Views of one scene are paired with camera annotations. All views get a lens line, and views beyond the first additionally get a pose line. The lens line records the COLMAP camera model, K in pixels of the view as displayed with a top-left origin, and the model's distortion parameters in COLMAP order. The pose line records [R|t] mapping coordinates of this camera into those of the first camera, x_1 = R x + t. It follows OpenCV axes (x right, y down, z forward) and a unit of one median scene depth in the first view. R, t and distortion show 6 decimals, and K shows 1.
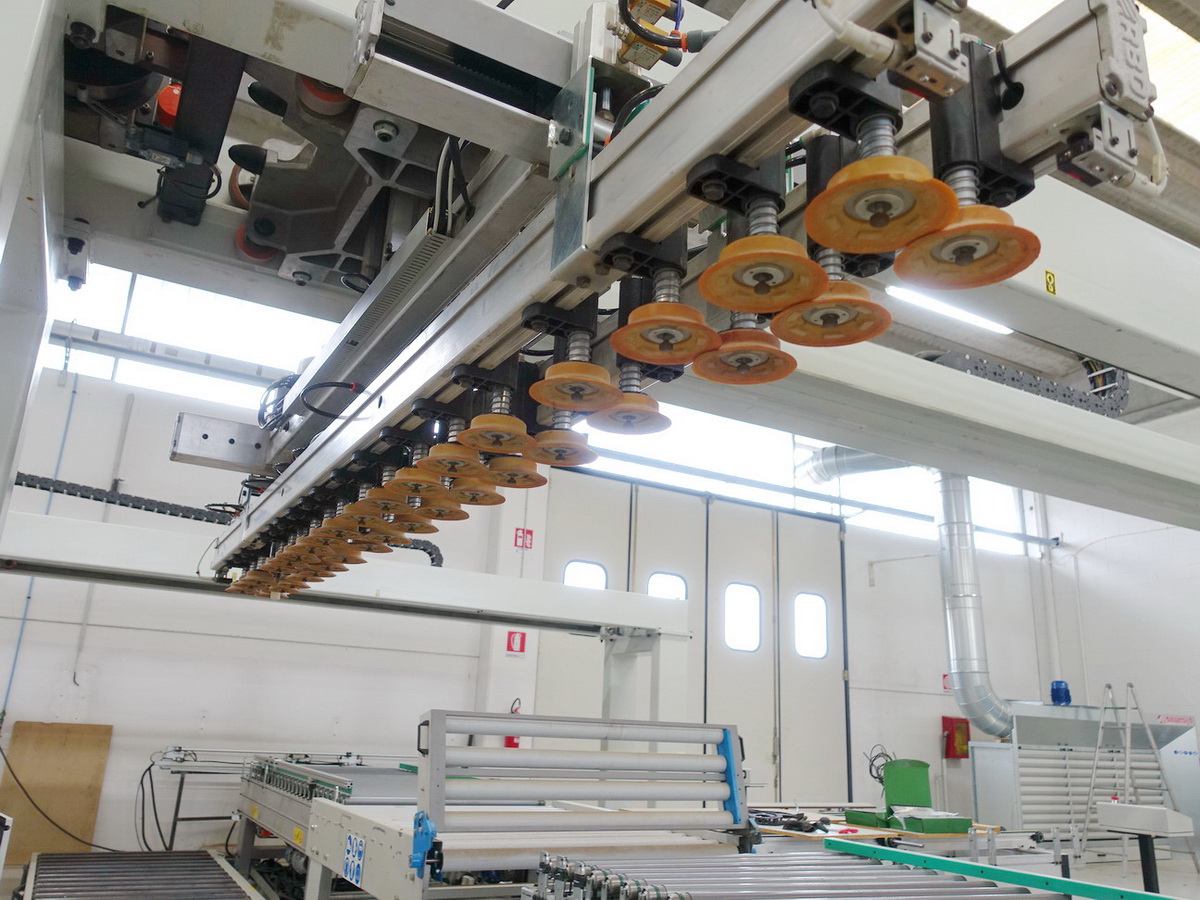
lens RADIAL K [[921.9, 0, 593.4], [0, 921.9, 455.6], [0, 0, 1]] dist [0.004322, 0.000269]
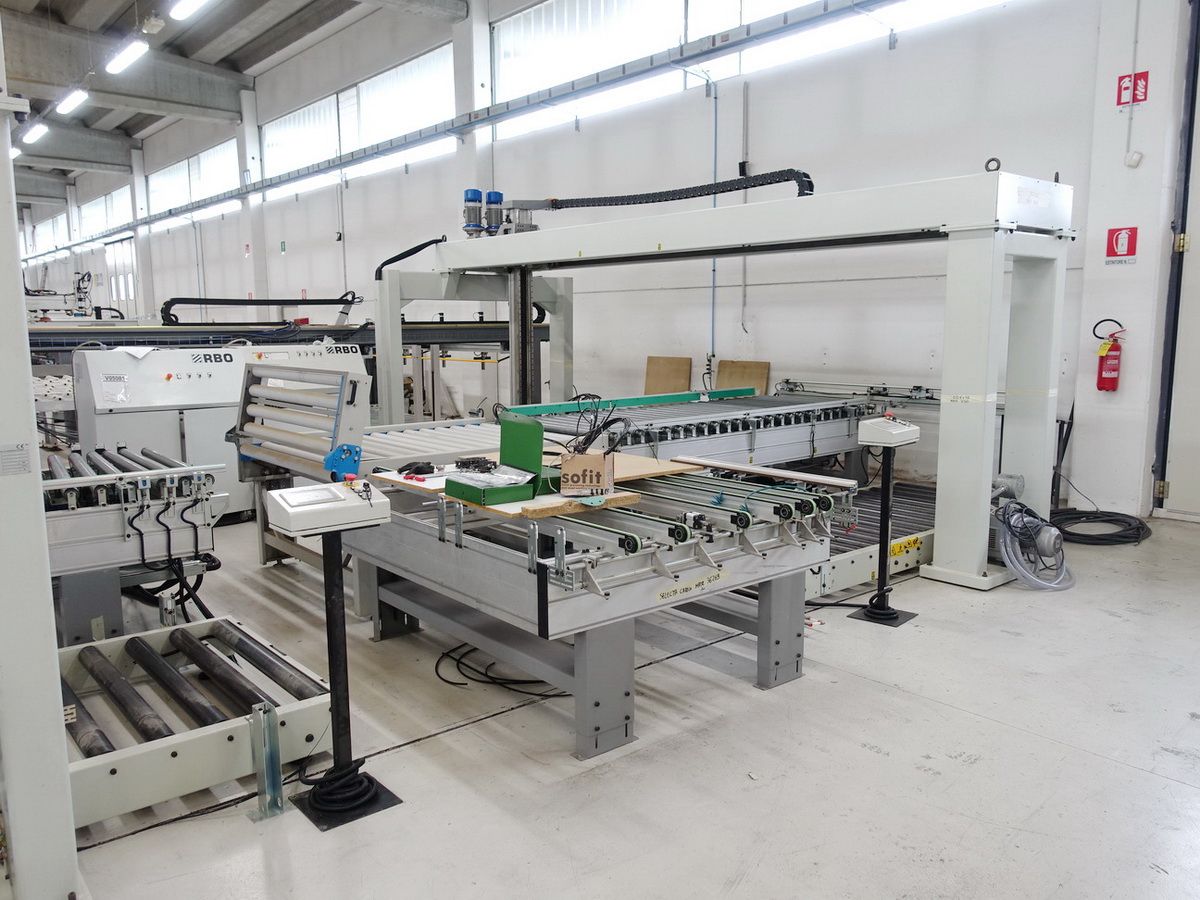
lens RADIAL K [[924.7, 0, 597.3], [0, 924.7, 458.7], [0, 0, 1]] dist [0.004625, -0.000014]
pose [[0.180645, 0.095417, -0.978909, 0.677376], [0.295353, 0.944085, 0.146526, 0.161489], [0.938154, -0.315593, 0.142363, 0.554687]]
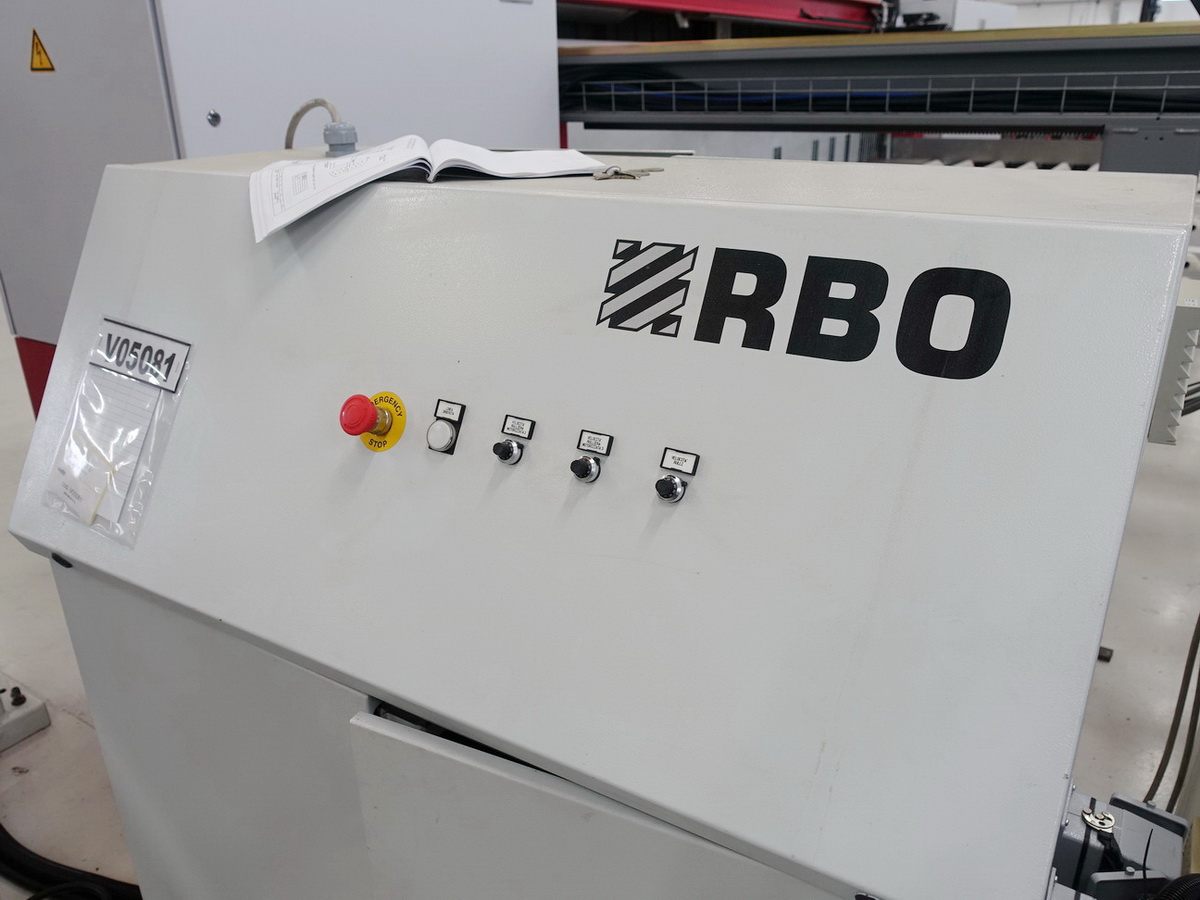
lens RADIAL K [[921.9, 0, 593.4], [0, 921.9, 455.6], [0, 0, 1]] dist [0.004322, 0.000269]
pose [[-0.876181, 0.150594, -0.457851, -0.198166], [0.112523, 0.987597, 0.109502, 0.095249], [0.468663, 0.044425, -0.882259, 0.433446]]
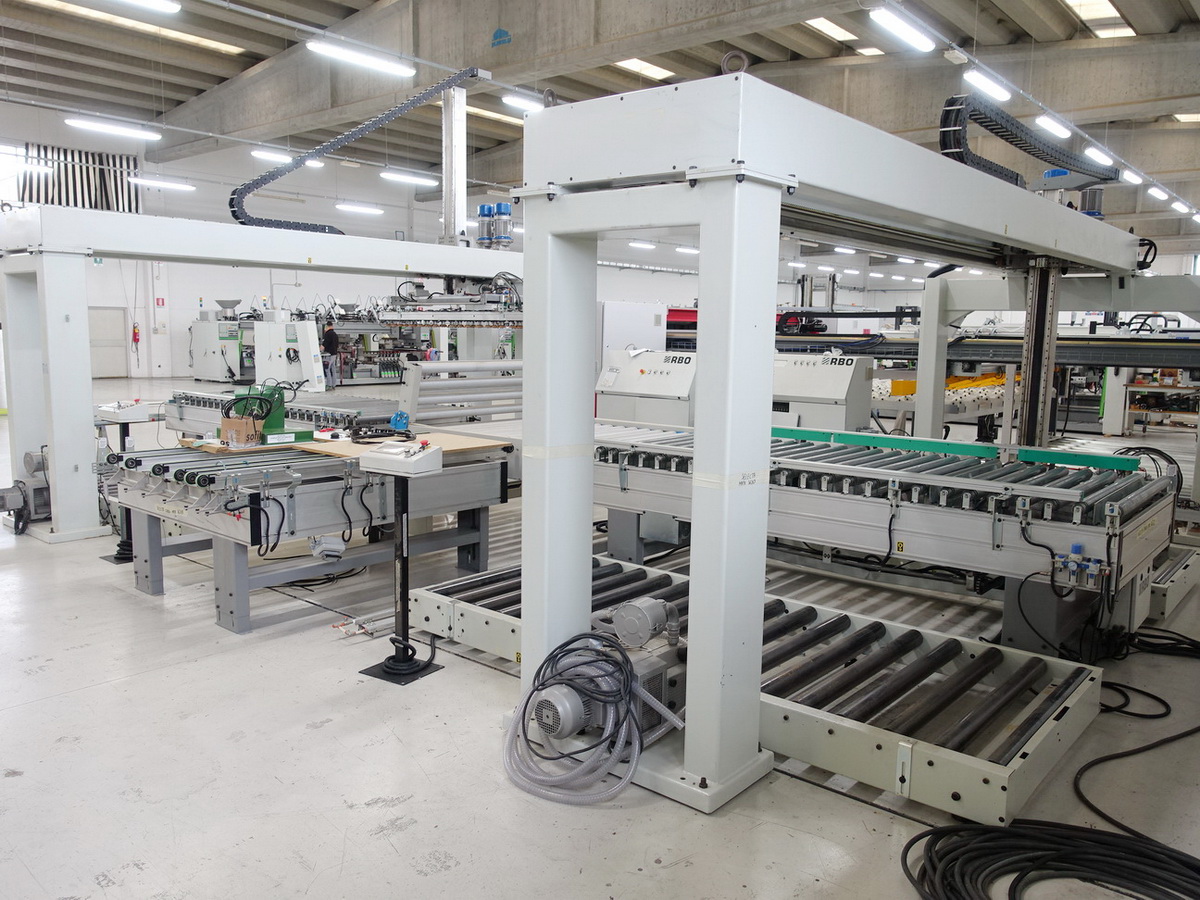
lens RADIAL K [[967.3, 0, 594.4], [0, 967.3, 397.9], [0, 0, 1]] dist [-0.007665, -0.004589]
pose [[-0.936540, -0.039804, -0.348294, 0.223589], [0.039778, 0.975050, -0.218392, 0.375461], [0.348297, -0.218387, -0.911590, 1.342854]]
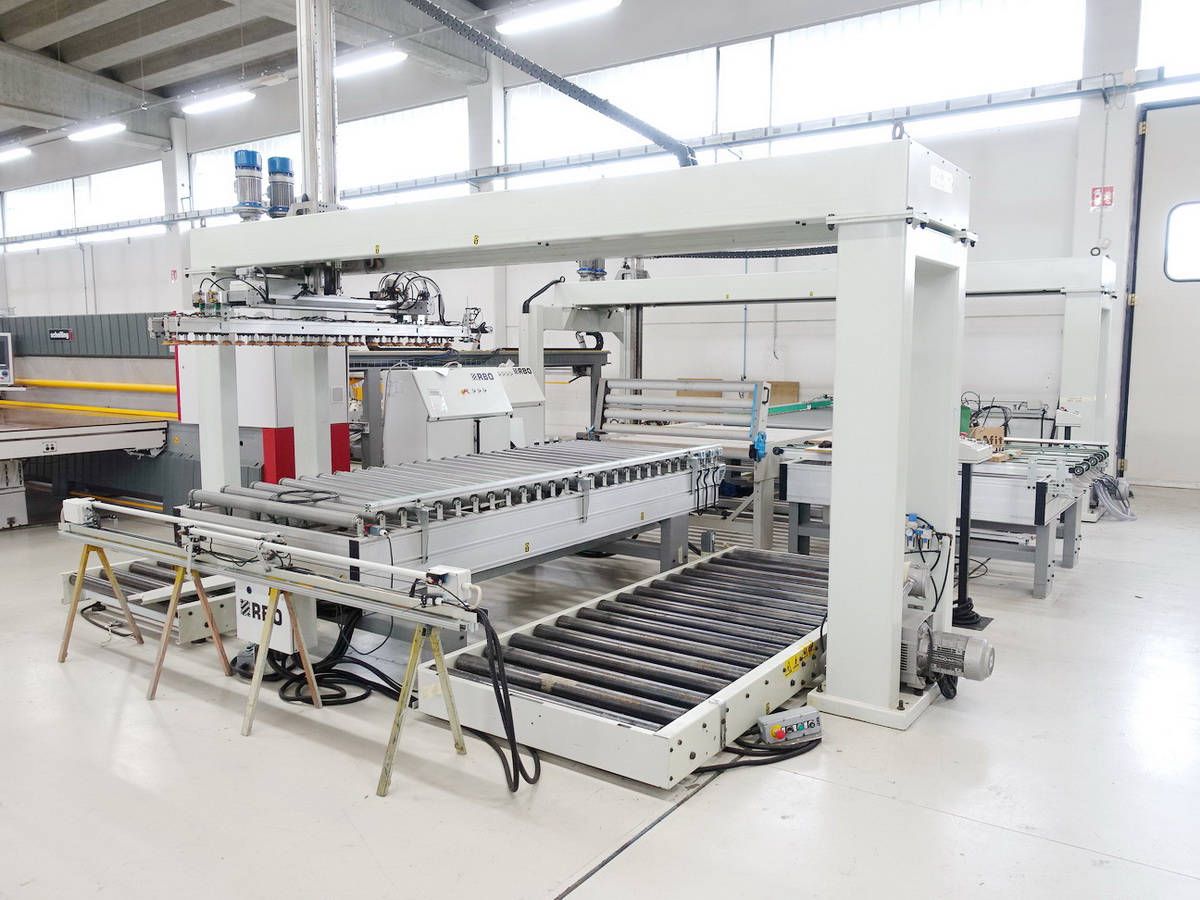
lens RADIAL K [[935.4, 0, 597.6], [0, 935.4, 450.2], [0, 0, 1]] dist [0.005134, 0.002376]
pose [[0.431157, 0.047356, -0.901033, 0.778790], [0.277544, 0.943242, 0.182383, 0.012970], [0.858529, -0.328712, 0.393543, 0.030142]]
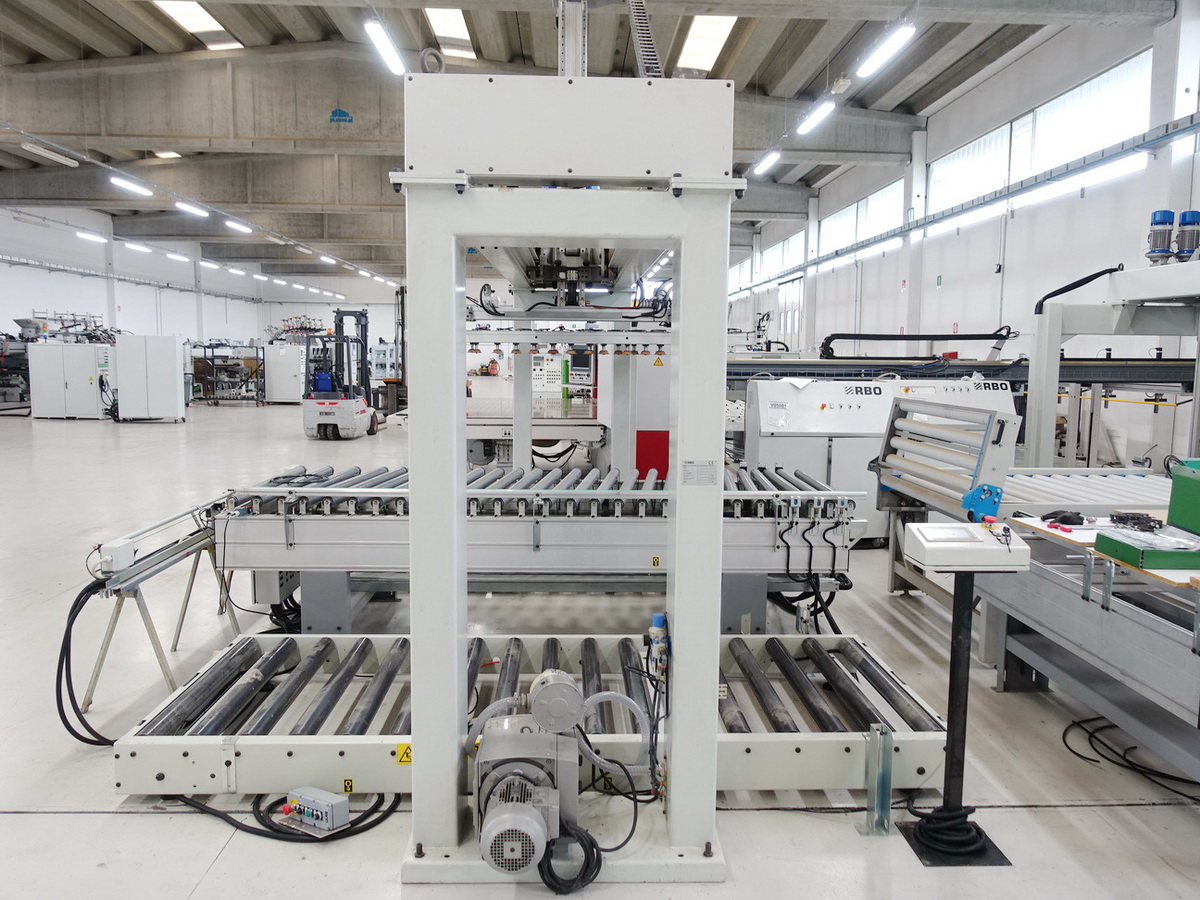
lens RADIAL K [[924.6, 0, 602.2], [0, 924.6, 462.2], [0, 0, 1]] dist [-0.005327, -0.001522]
pose [[-0.461885, 0.052897, -0.885361, 0.690545], [0.226914, 0.972046, -0.060303, 0.158709], [0.857422, -0.228754, -0.460976, 0.554232]]
